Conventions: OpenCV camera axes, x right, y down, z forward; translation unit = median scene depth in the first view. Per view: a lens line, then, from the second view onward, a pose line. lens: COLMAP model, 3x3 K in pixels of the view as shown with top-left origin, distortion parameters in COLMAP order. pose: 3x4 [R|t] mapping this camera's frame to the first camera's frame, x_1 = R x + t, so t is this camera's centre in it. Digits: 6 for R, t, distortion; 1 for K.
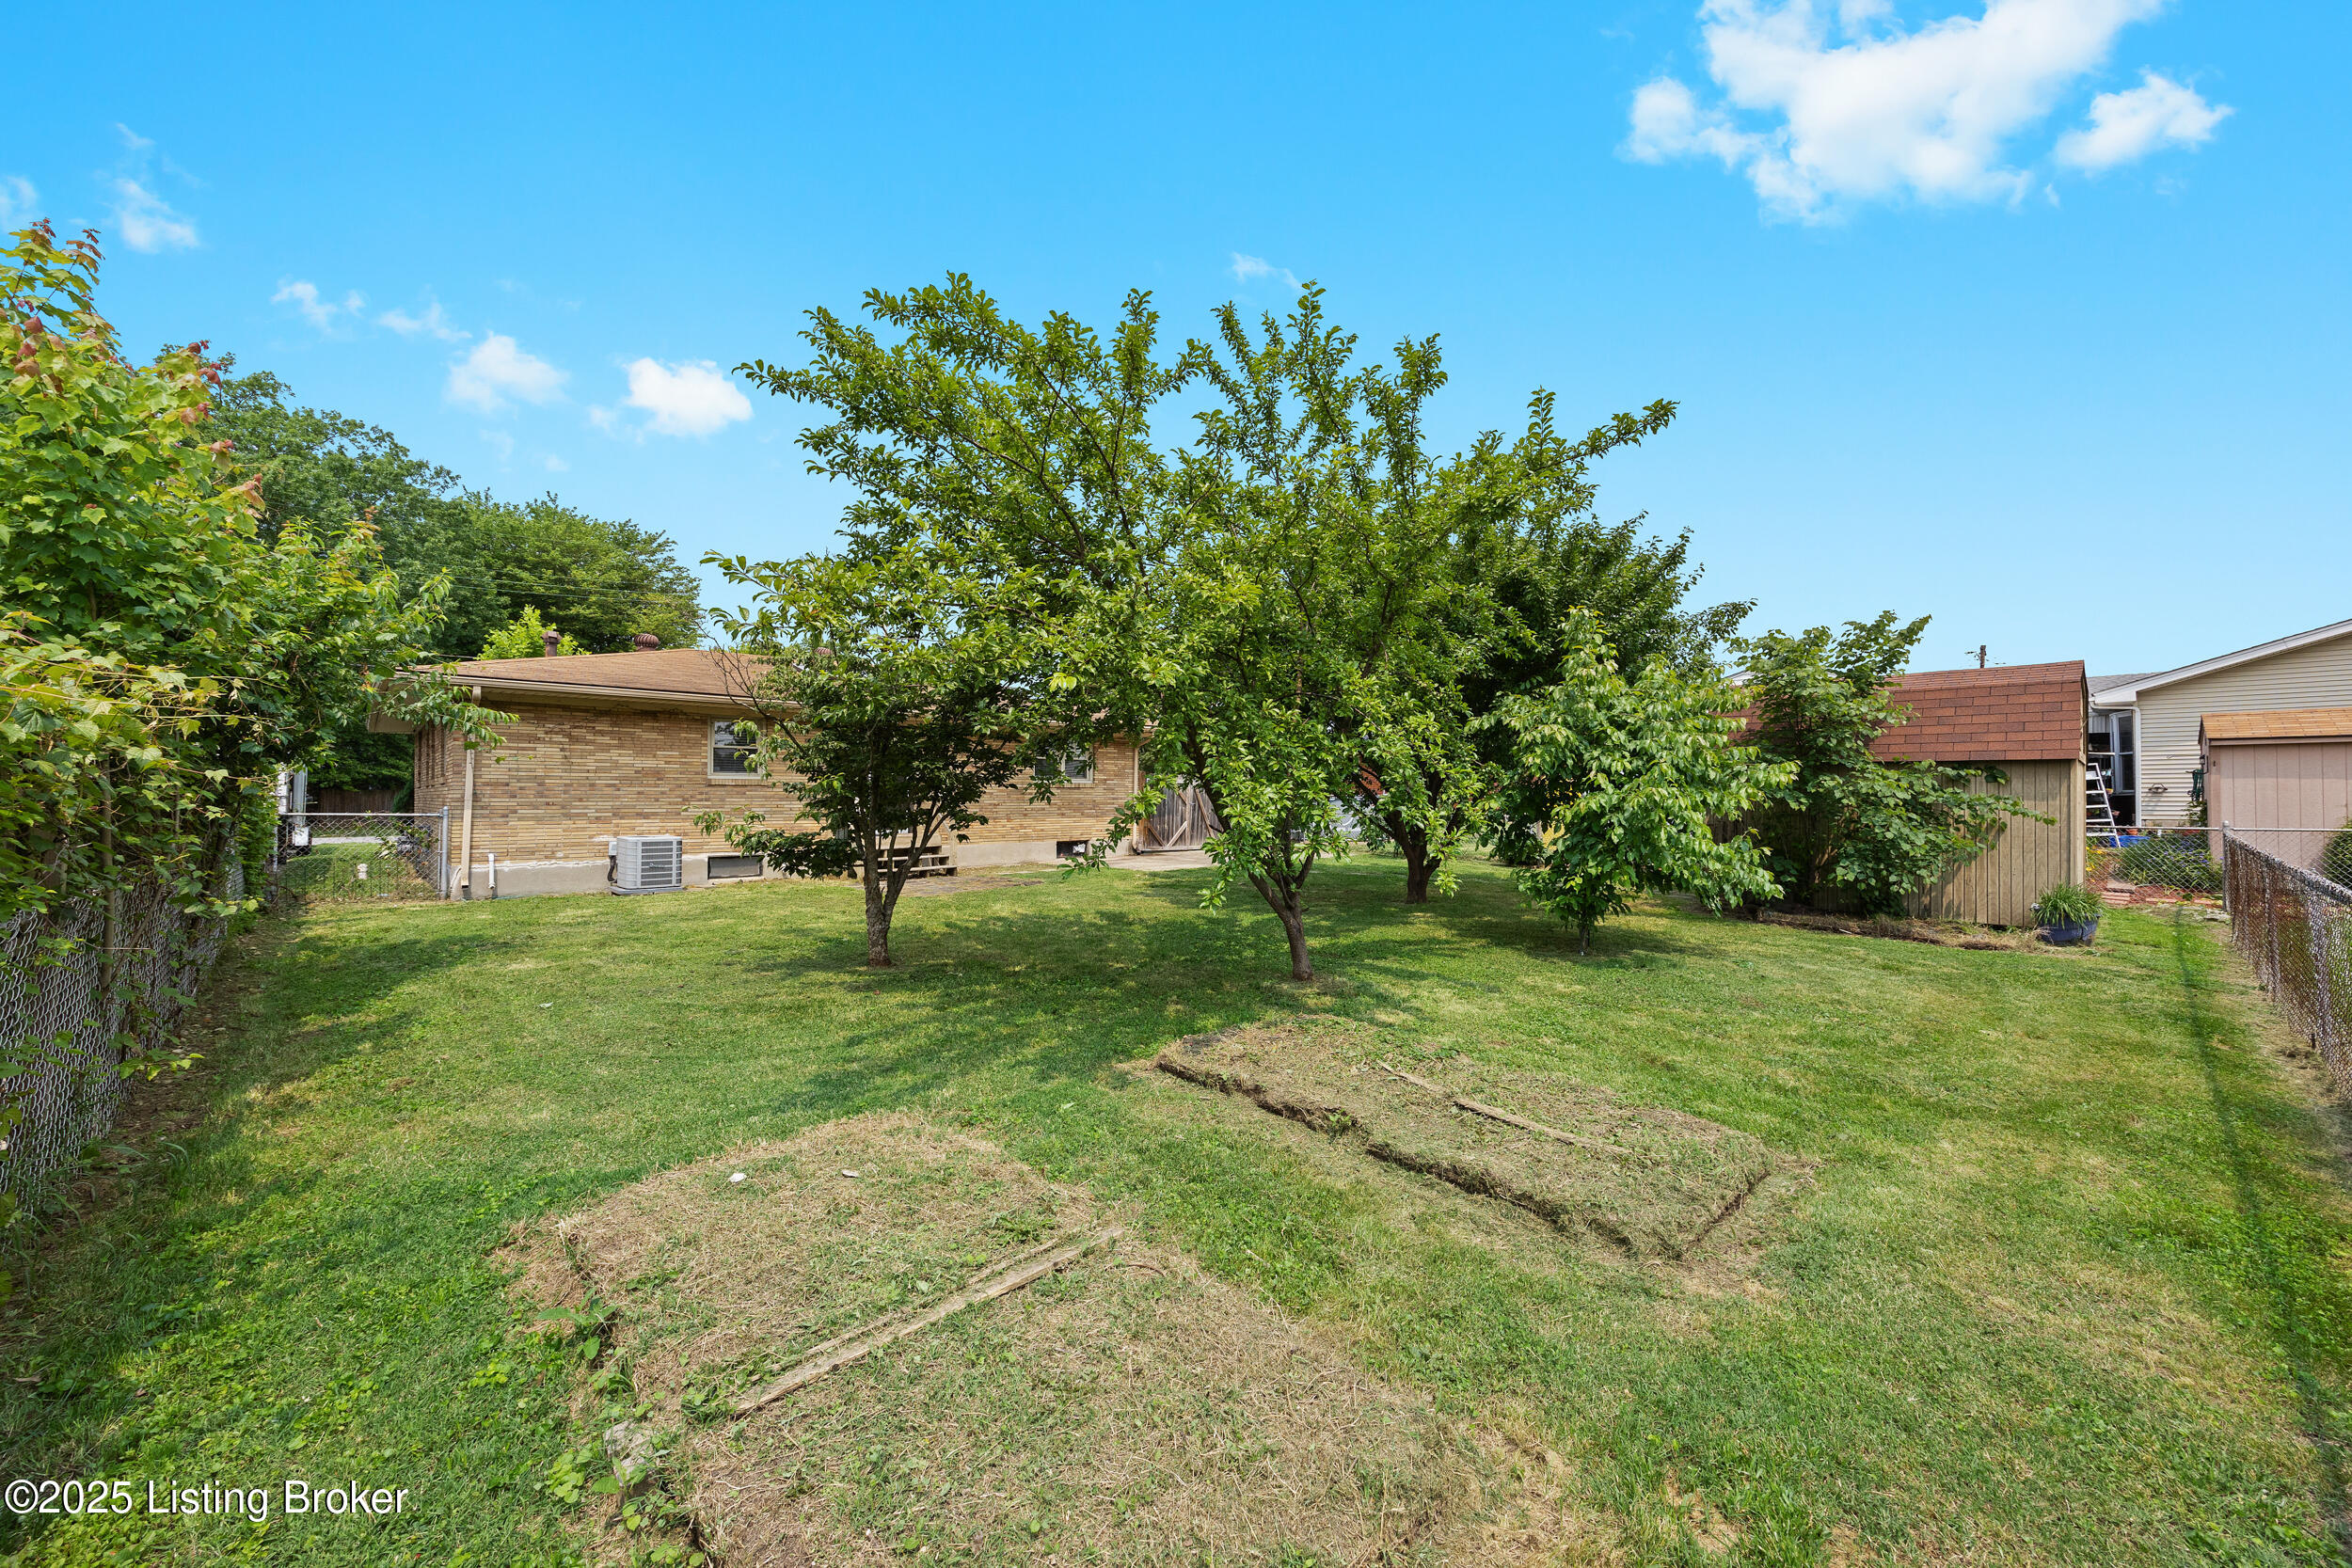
lens RADIAL K [[892.1, 0, 1176.9], [0, 892.1, 783.8], [0, 0, 1]] dist [0.002206, 0.000180]
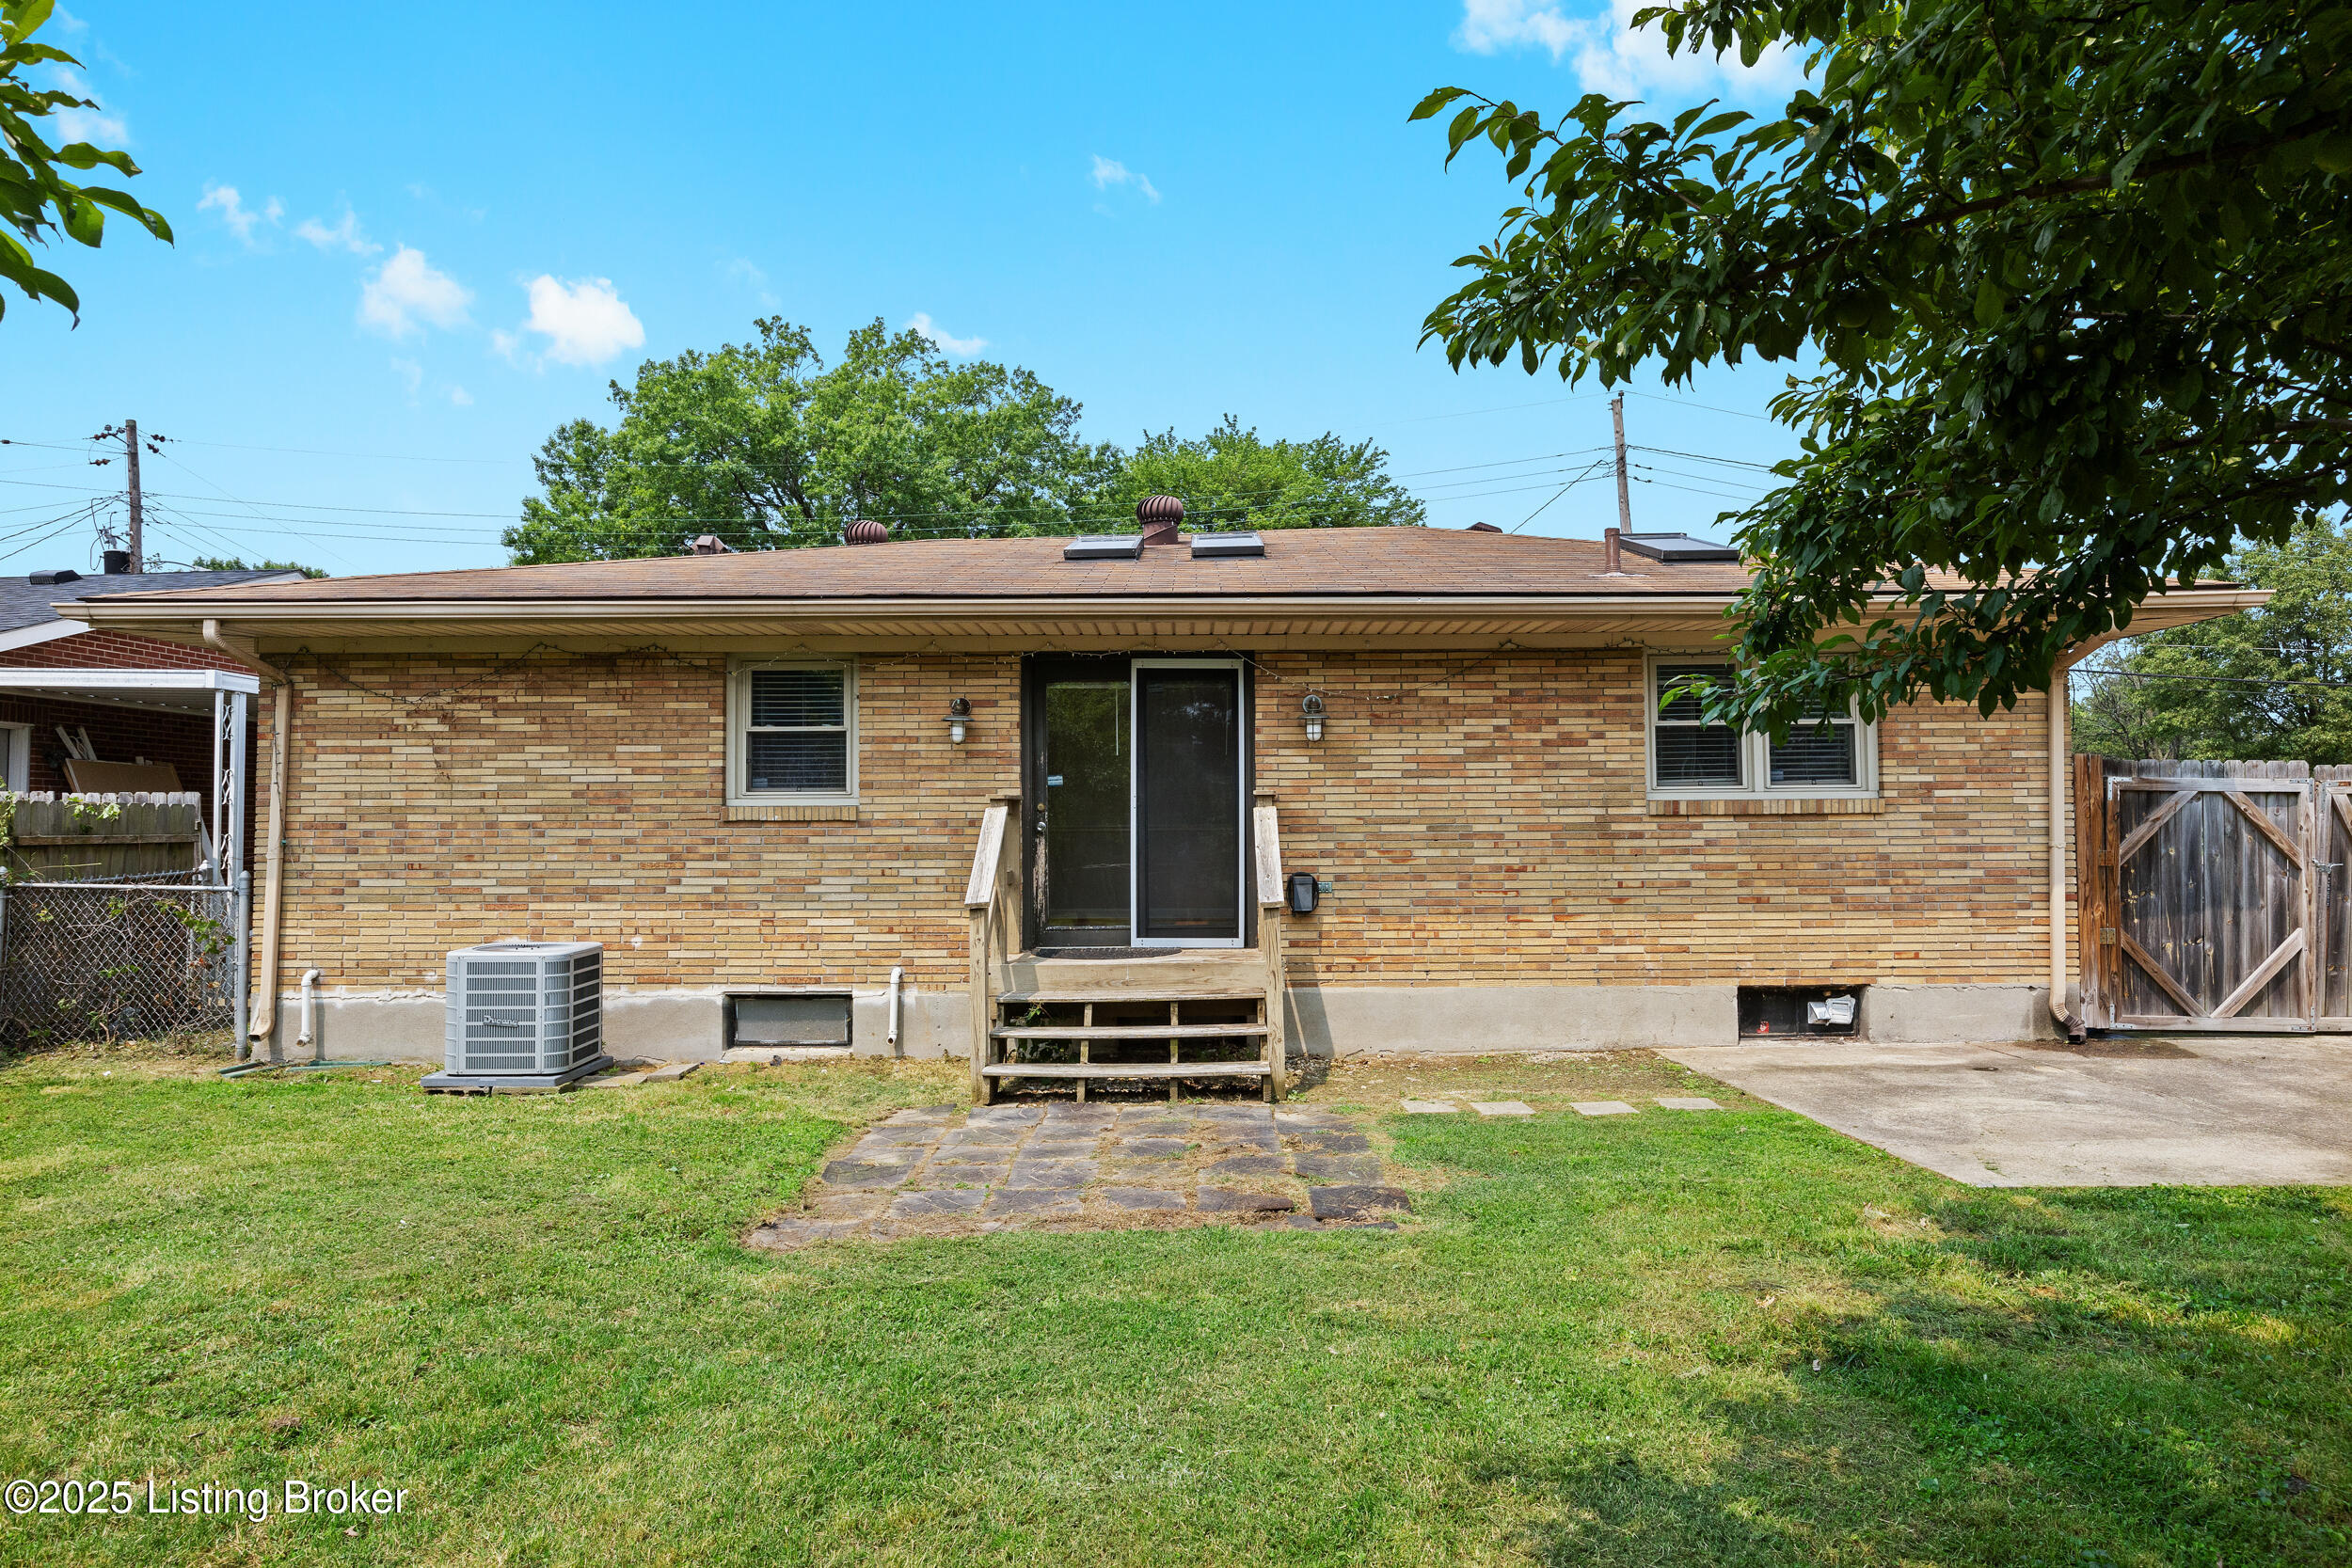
lens RADIAL K [[1363.9, 0, 1172.9], [0, 1363.9, 784.7], [0, 0, 1]] dist [-0.009210, -0.001440]
pose [[0.729848, -0.028042, -0.683034, 0.065275], [0.016264, 0.999588, -0.023660, 0.002571], [0.683416, 0.006159, 0.730003, 0.689357]]
